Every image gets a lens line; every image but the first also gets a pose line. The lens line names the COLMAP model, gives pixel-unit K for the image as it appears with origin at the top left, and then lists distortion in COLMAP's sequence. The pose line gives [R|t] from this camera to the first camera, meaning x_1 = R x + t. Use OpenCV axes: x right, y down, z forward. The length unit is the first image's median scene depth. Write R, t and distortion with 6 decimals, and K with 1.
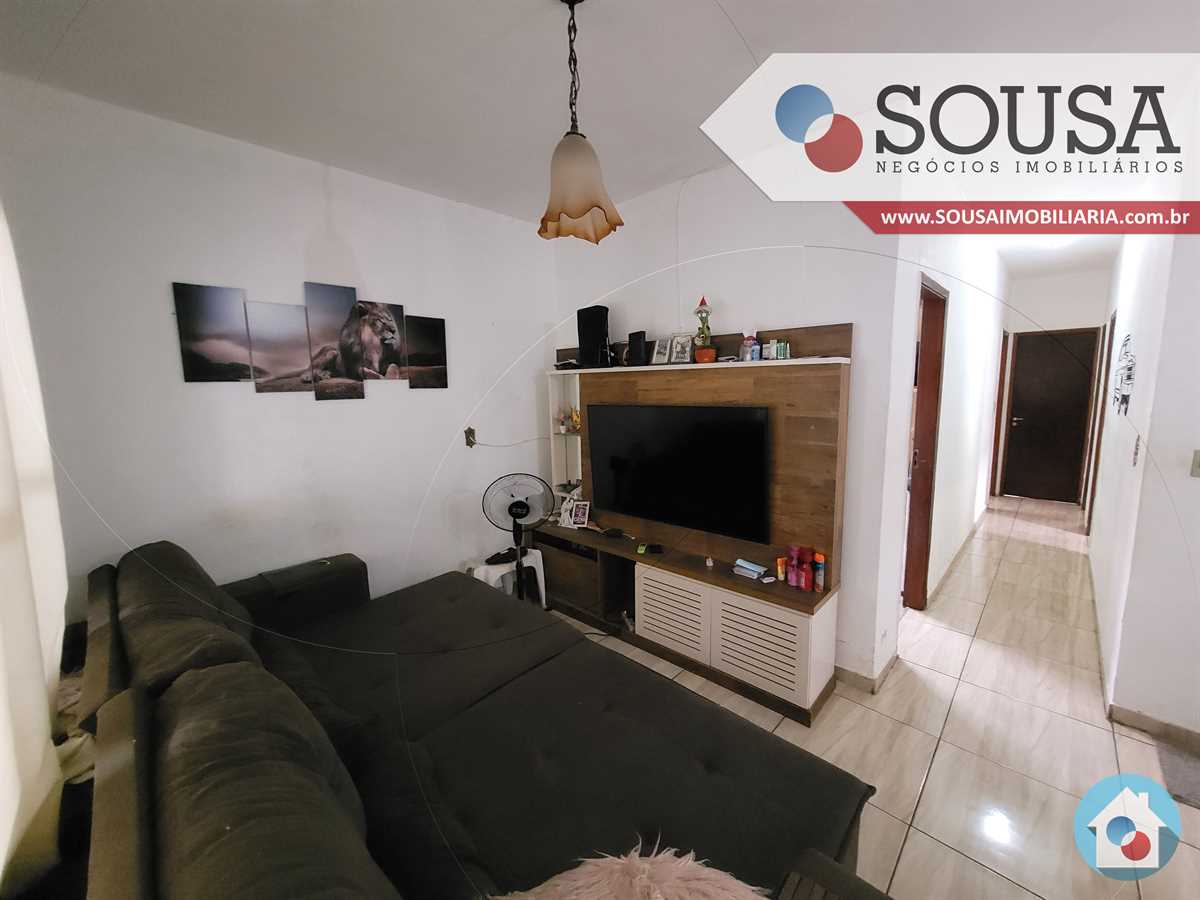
lens RADIAL K [[468.6, 0, 608.1], [0, 468.6, 443.4], [0, 0, 1]] dist [0.000473, -0.000703]
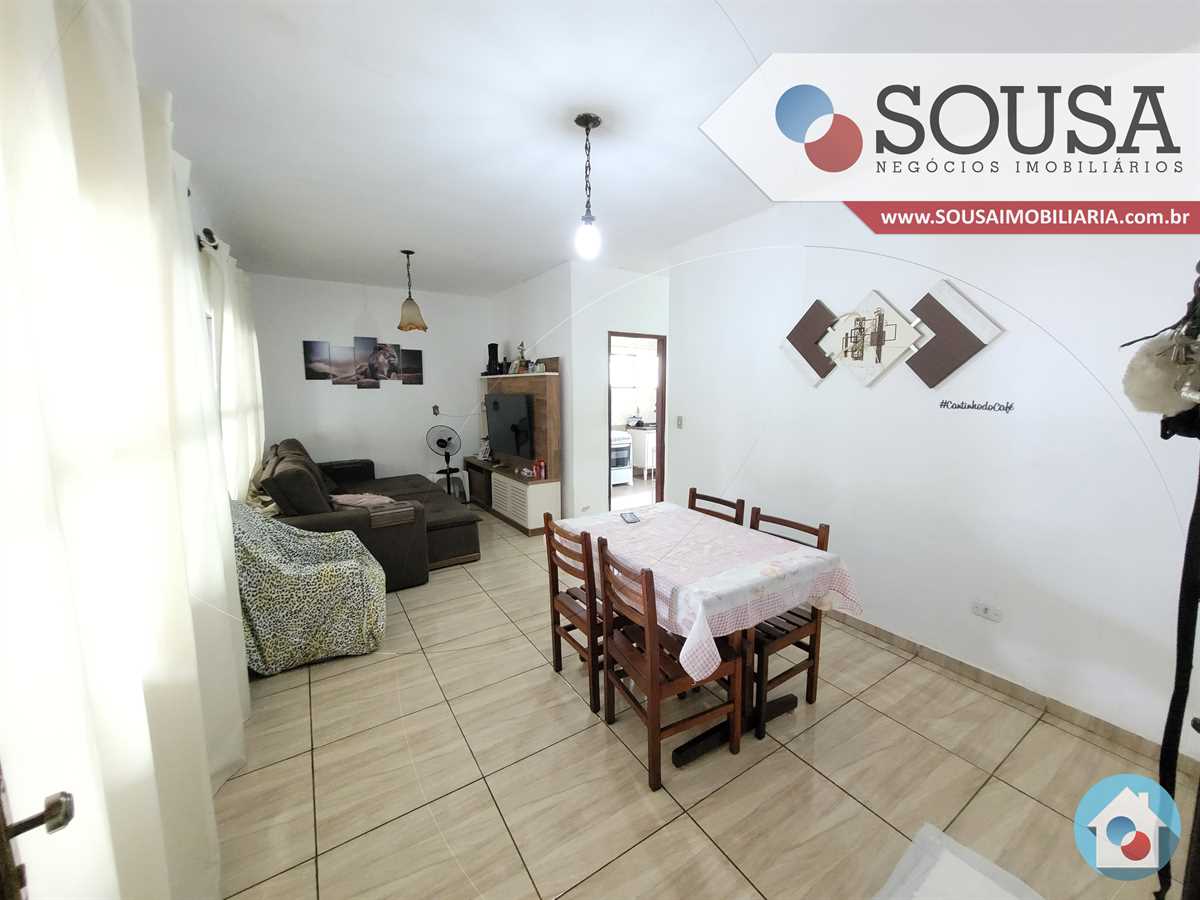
lens RADIAL K [[468.6, 0, 607.8], [0, 468.6, 444.1], [0, 0, 1]] dist [0.000473, -0.000703]
pose [[0.974099, 0.043480, -0.221901, 0.963802], [-0.044958, 0.998988, -0.001612, 0.112299], [0.221606, 0.011546, 0.975068, -0.840709]]
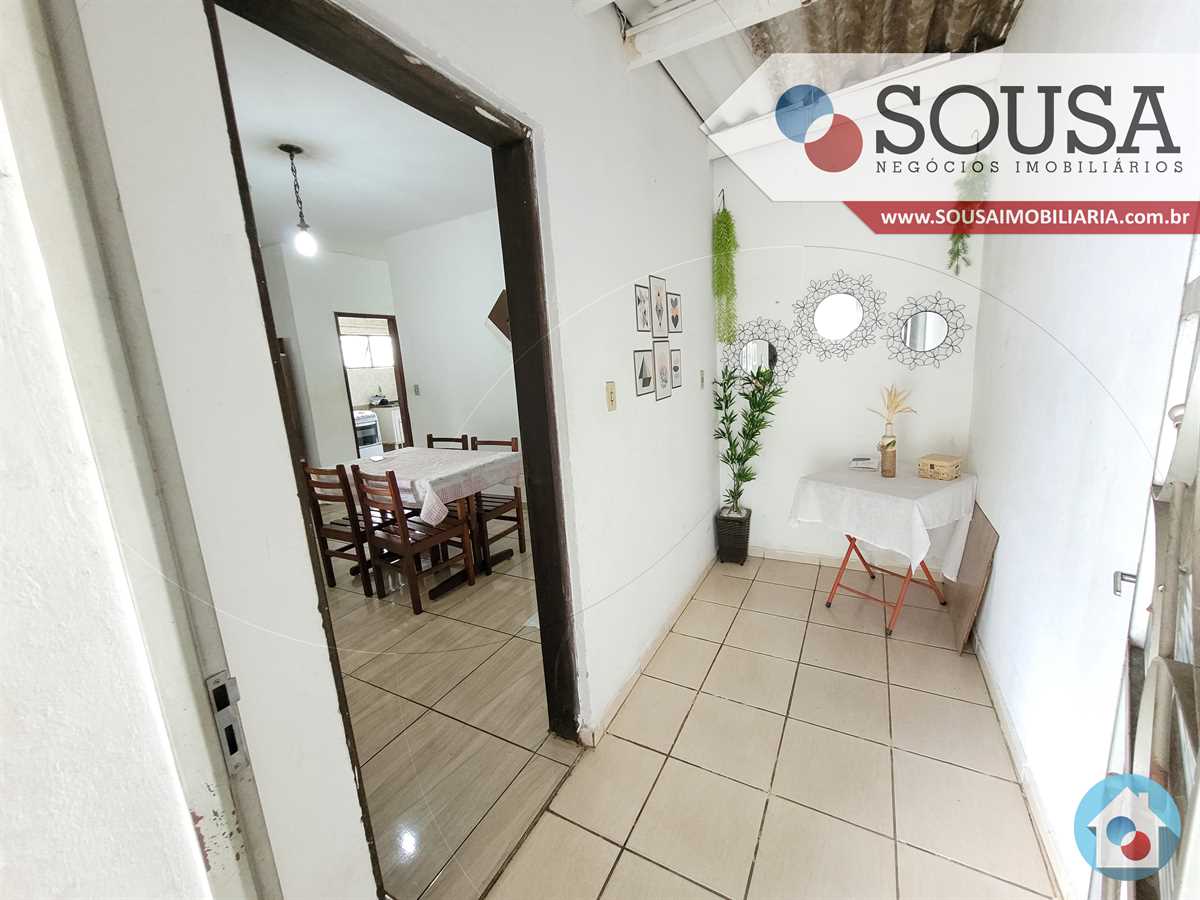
lens RADIAL K [[468.6, 0, 610.2], [0, 468.6, 438.8], [0, 0, 1]] dist [0.000473, -0.000703]
pose [[0.957656, -0.093444, 0.272328, 1.054868], [0.085149, 0.995476, 0.042147, 0.202705], [-0.275034, -0.017174, 0.961281, -1.238657]]
